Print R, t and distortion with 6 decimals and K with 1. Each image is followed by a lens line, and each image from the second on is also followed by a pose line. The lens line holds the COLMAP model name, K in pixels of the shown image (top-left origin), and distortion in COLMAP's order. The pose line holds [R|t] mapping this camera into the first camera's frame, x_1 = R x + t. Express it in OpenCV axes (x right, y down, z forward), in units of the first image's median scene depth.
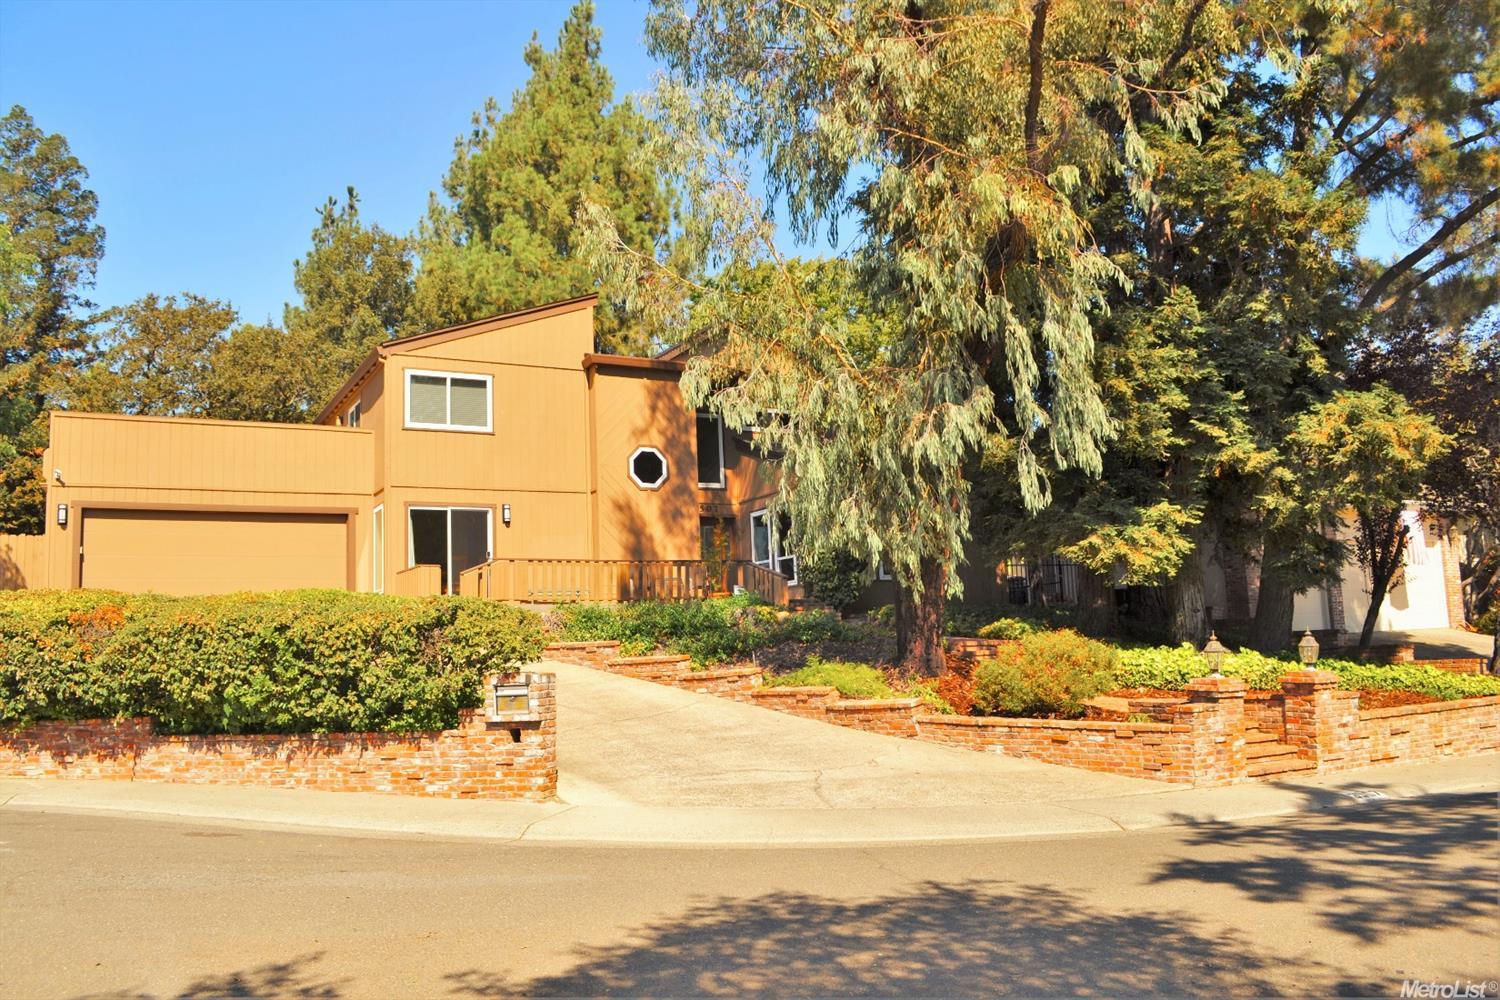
lens RADIAL K [[1220.1, 0, 750.0], [0, 1220.1, 500.0], [0, 0, 1]] dist [-0.078079, -0.002310]
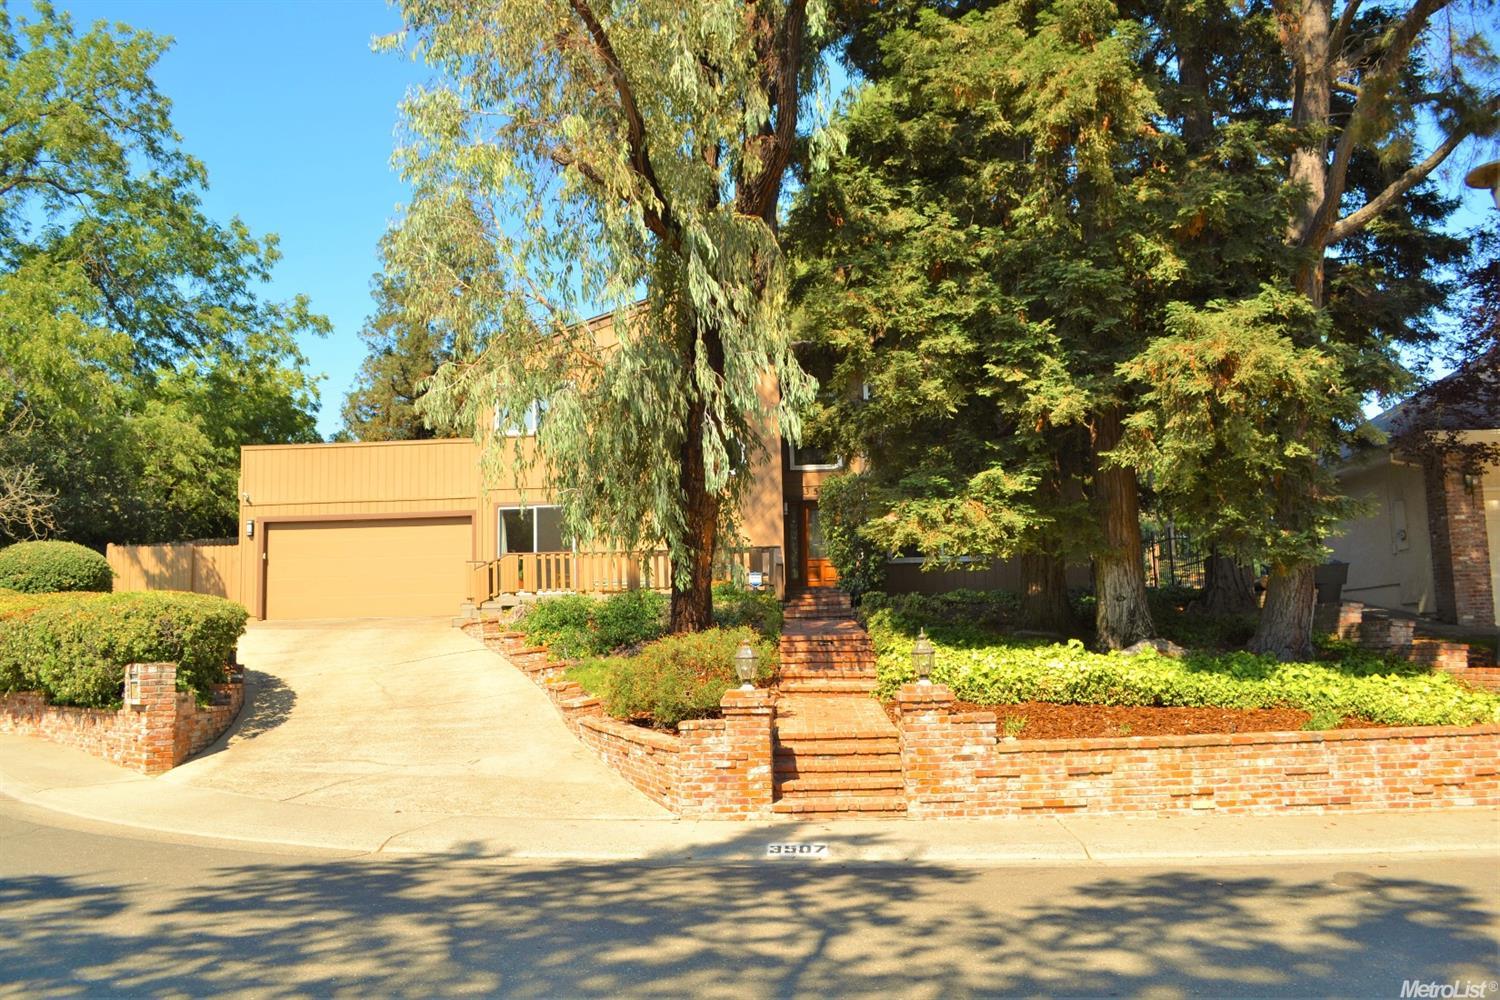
lens RADIAL K [[1220.1, 0, 750.0], [0, 1220.1, 500.0], [0, 0, 1]] dist [-0.078079, -0.002310]
pose [[0.858896, -0.049155, -0.509786, 0.517158], [0.058772, 0.998268, 0.002763, 0.009974], [0.508767, -0.032334, 0.860297, 0.180389]]
